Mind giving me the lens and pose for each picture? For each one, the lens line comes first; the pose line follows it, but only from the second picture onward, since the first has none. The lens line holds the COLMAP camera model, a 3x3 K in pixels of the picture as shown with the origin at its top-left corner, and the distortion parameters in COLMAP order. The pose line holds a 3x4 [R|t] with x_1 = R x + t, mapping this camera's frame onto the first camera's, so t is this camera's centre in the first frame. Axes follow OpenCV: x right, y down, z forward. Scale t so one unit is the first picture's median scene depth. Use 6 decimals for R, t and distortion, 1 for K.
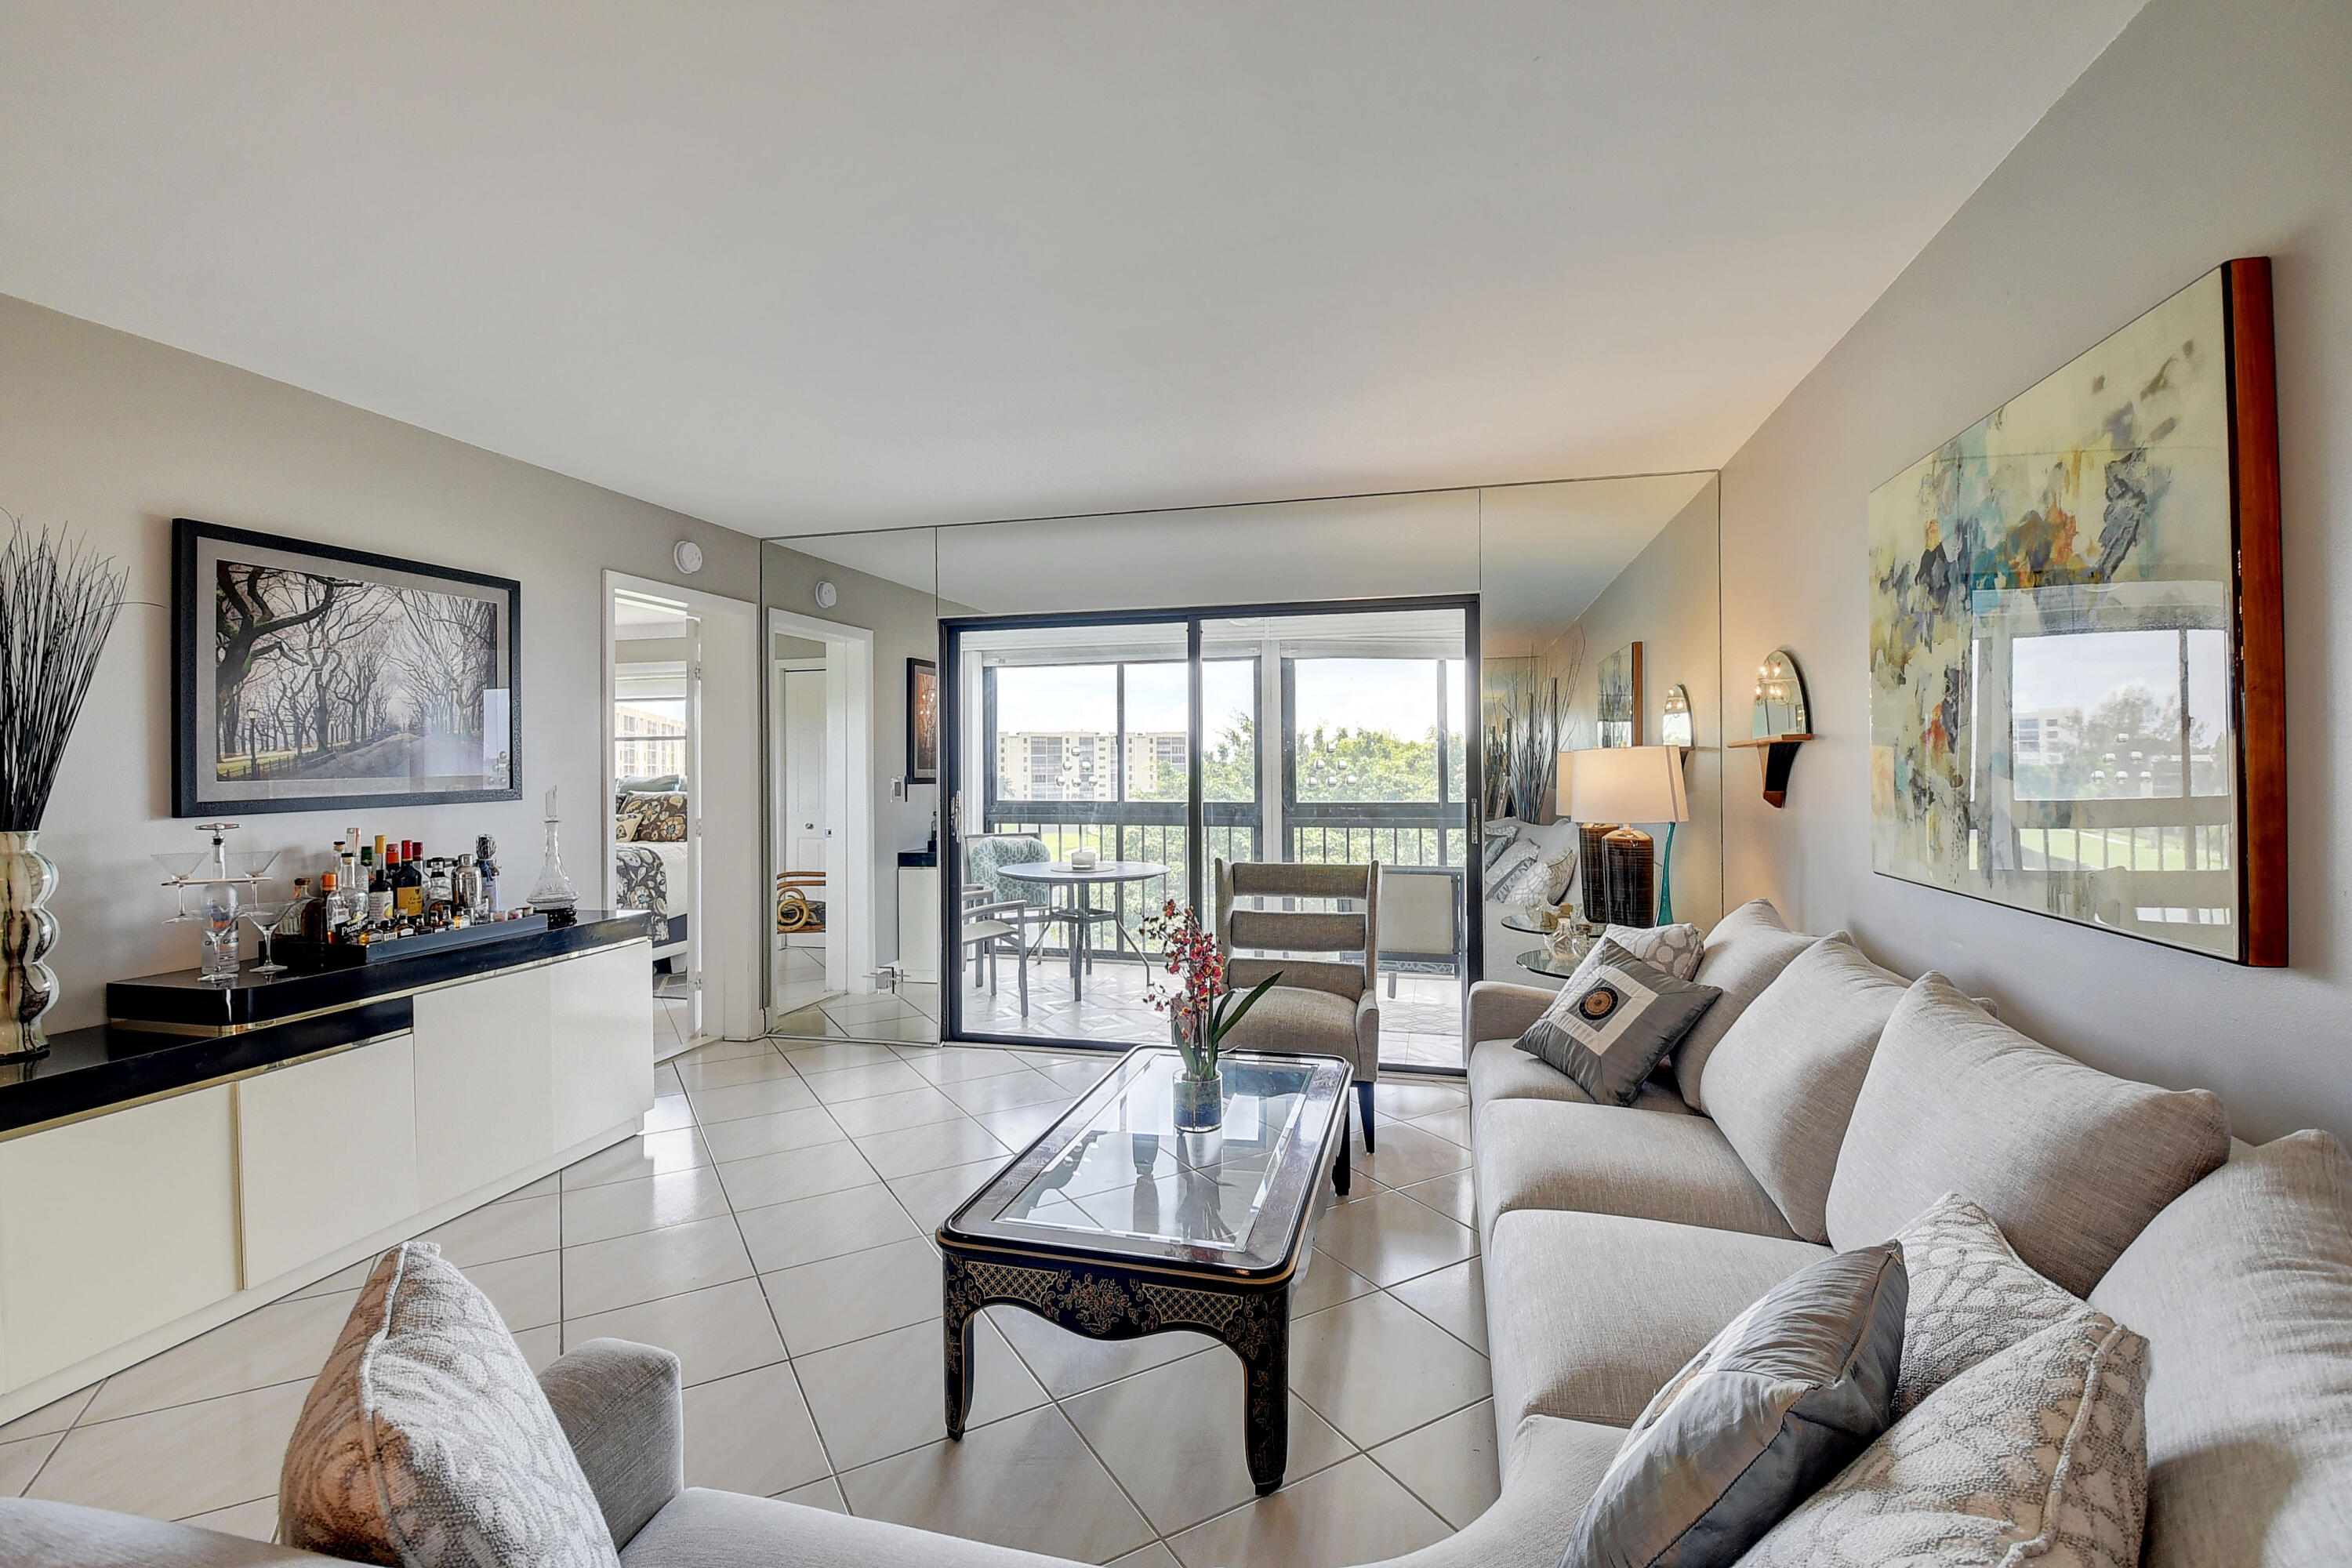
lens RADIAL K [[1035.6, 0, 1166.9], [0, 1035.6, 758.4], [0, 0, 1]] dist [-0.002066, -0.016305]
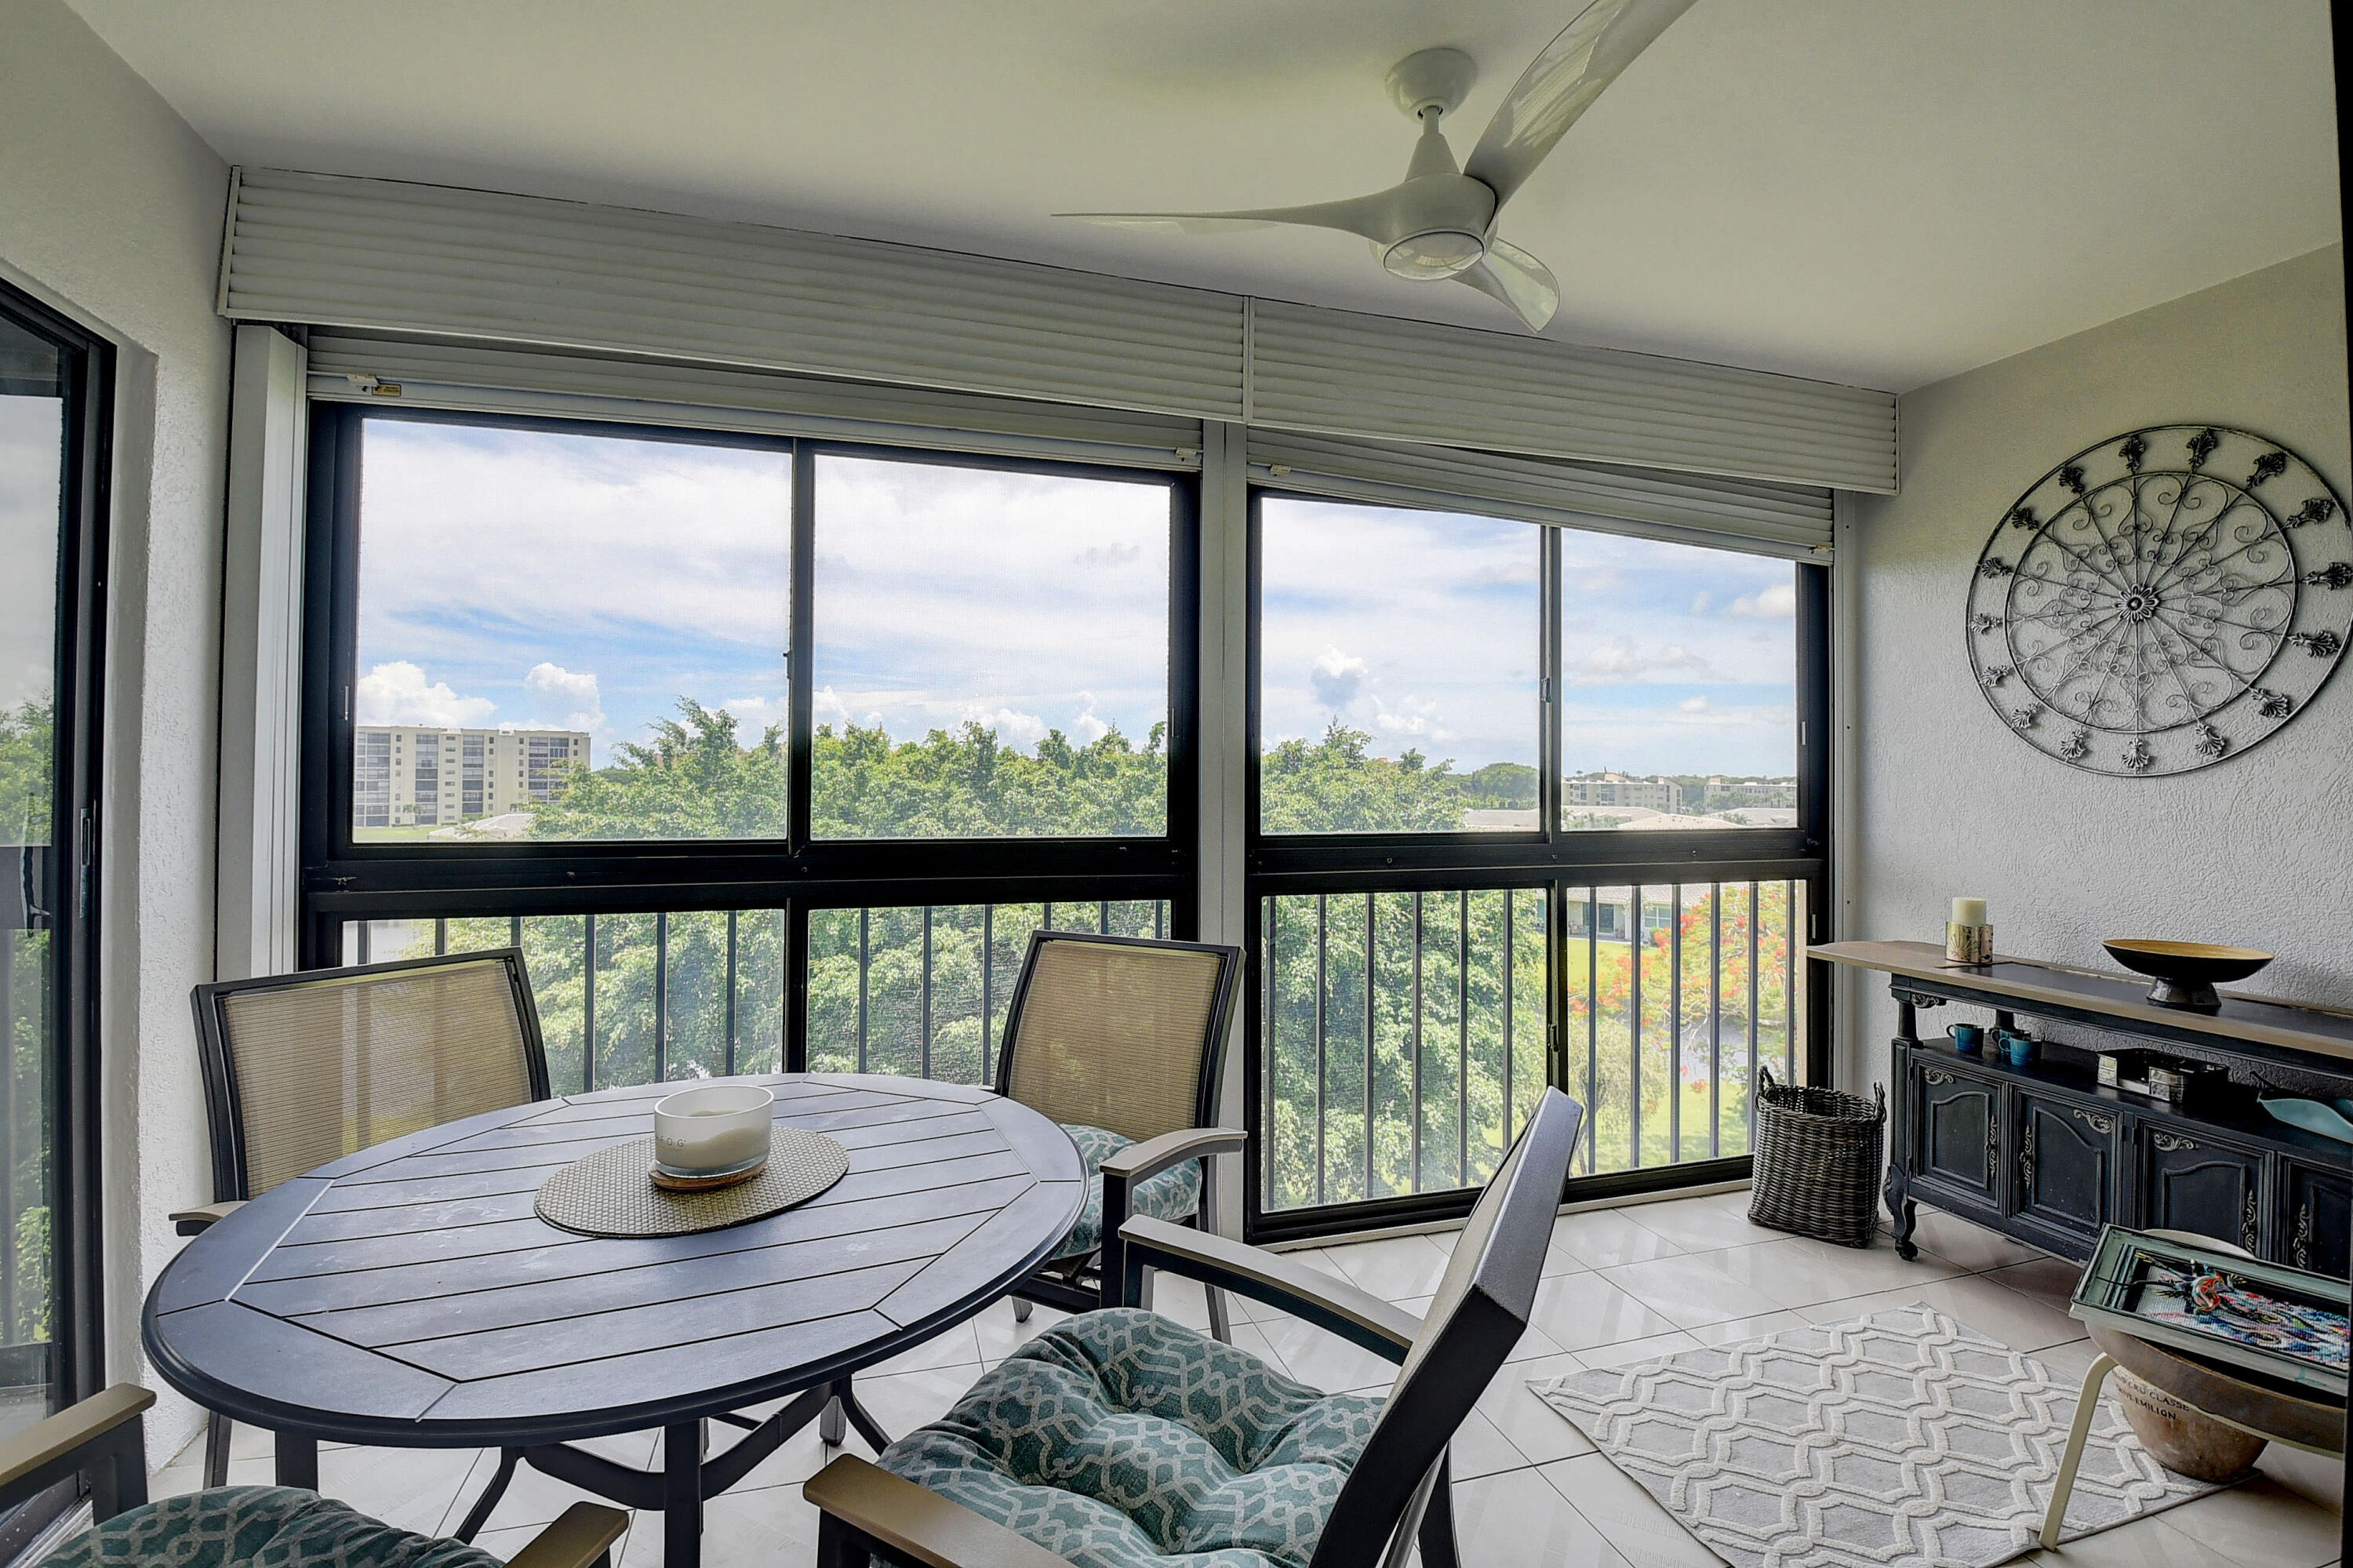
lens RADIAL K [[1036.0, 0, 1159.2], [0, 1036.0, 753.4], [0, 0, 1]] dist [-0.002066, -0.016305]
pose [[0.857920, 0.023145, 0.513261, -0.246515], [-0.016054, 0.999705, -0.018246, 0.034089], [-0.513532, 0.007414, 0.858039, 1.308474]]
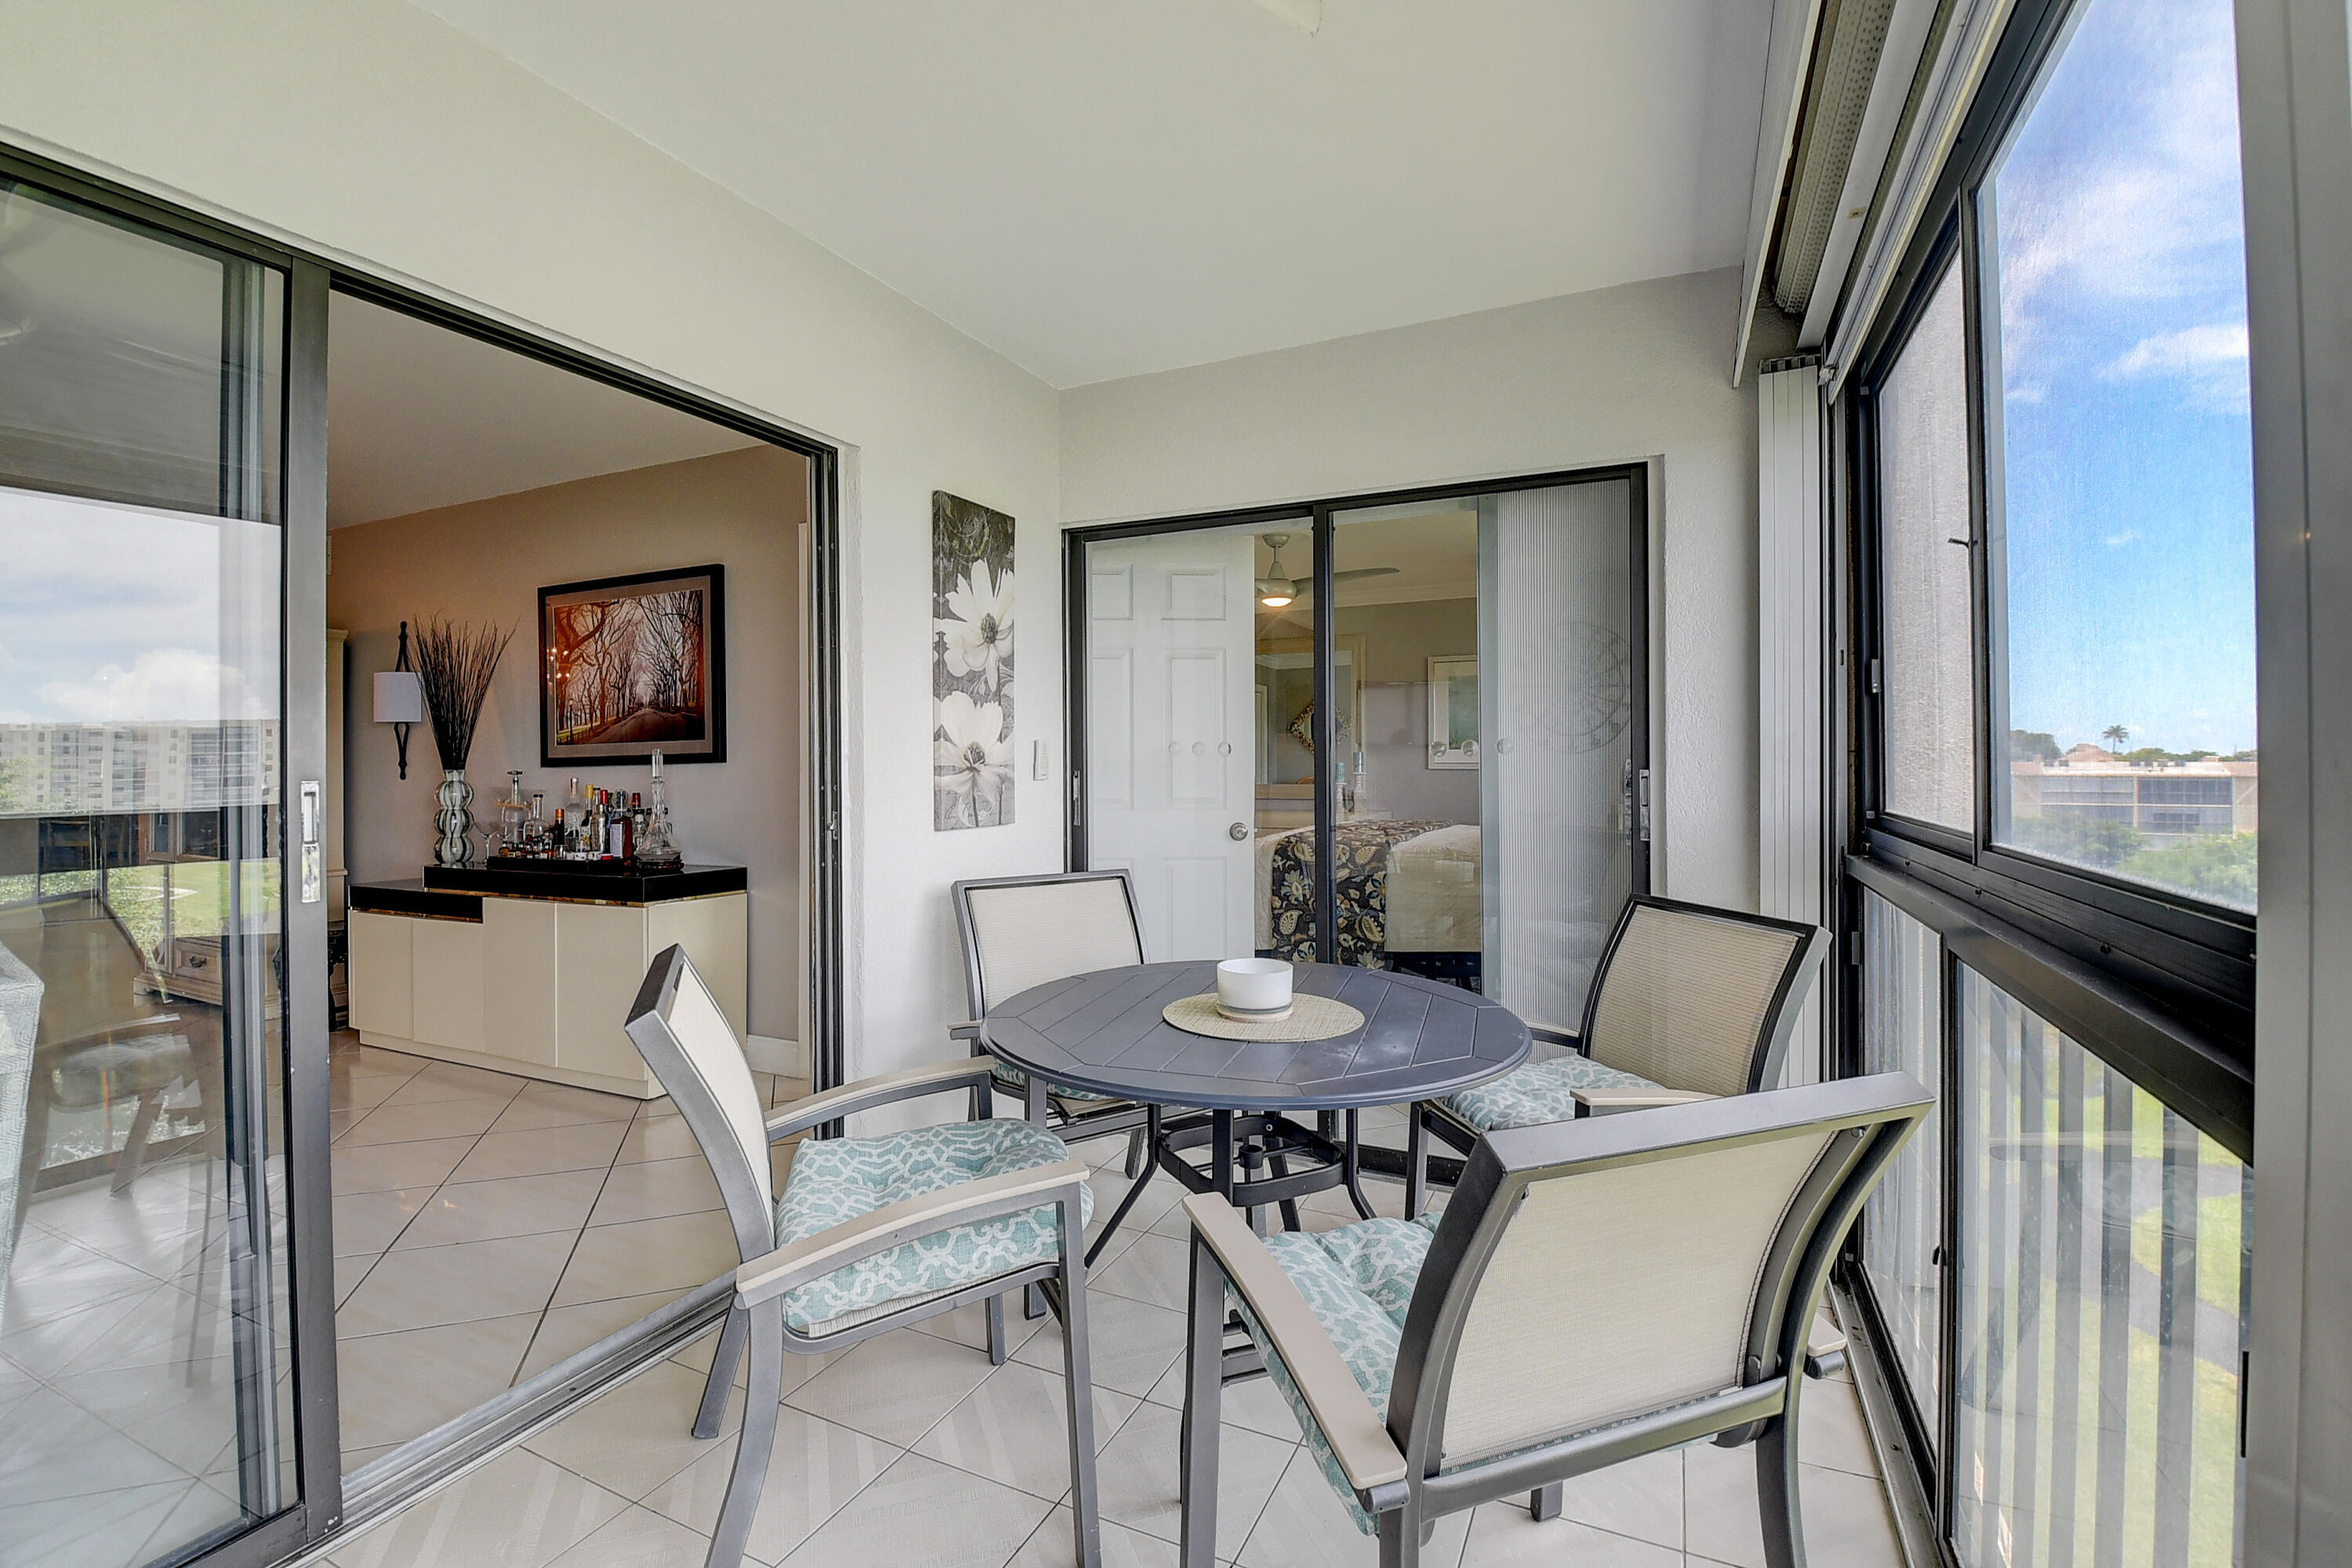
lens RADIAL K [[1035.6, 0, 1194.0], [0, 1035.6, 754.1], [0, 0, 1]] dist [-0.002066, -0.016305]
pose [[-0.168266, 0.006711, -0.985719, 0.401923], [0.016309, 0.999859, 0.004023, 0.036957], [0.985607, -0.015399, -0.168352, 1.822147]]
